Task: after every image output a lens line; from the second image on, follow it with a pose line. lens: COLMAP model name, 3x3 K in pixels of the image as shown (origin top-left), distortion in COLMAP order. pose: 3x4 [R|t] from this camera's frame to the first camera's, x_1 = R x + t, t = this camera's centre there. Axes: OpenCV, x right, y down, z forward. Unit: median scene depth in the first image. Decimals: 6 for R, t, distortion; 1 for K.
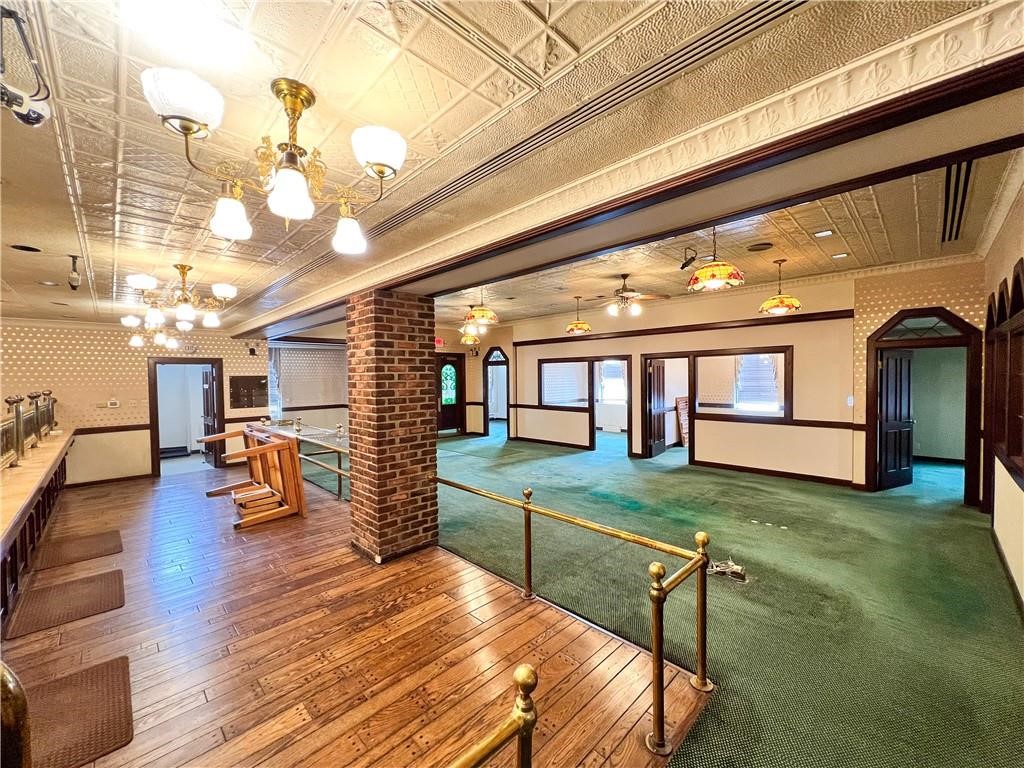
lens RADIAL K [[409.9, 0, 512.7], [0, 409.9, 386.6], [0, 0, 1]] dist [-0.001620, 0.000165]
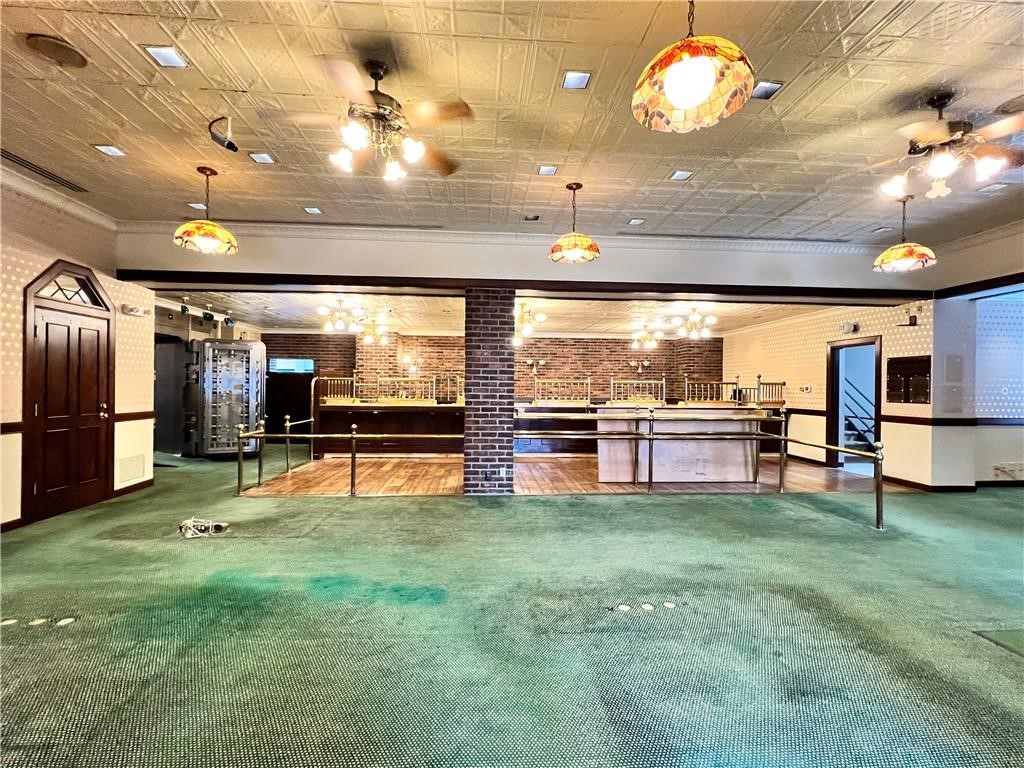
lens RADIAL K [[467.1, 0, 512.5], [0, 467.1, 388.5], [0, 0, 1]] dist [-0.002061, 0.000327]
pose [[-0.651102, 0.010770, -0.758914, 0.517765], [-0.021088, 0.999257, 0.032273, 0.021669], [0.758697, 0.037017, -0.650391, 1.365930]]
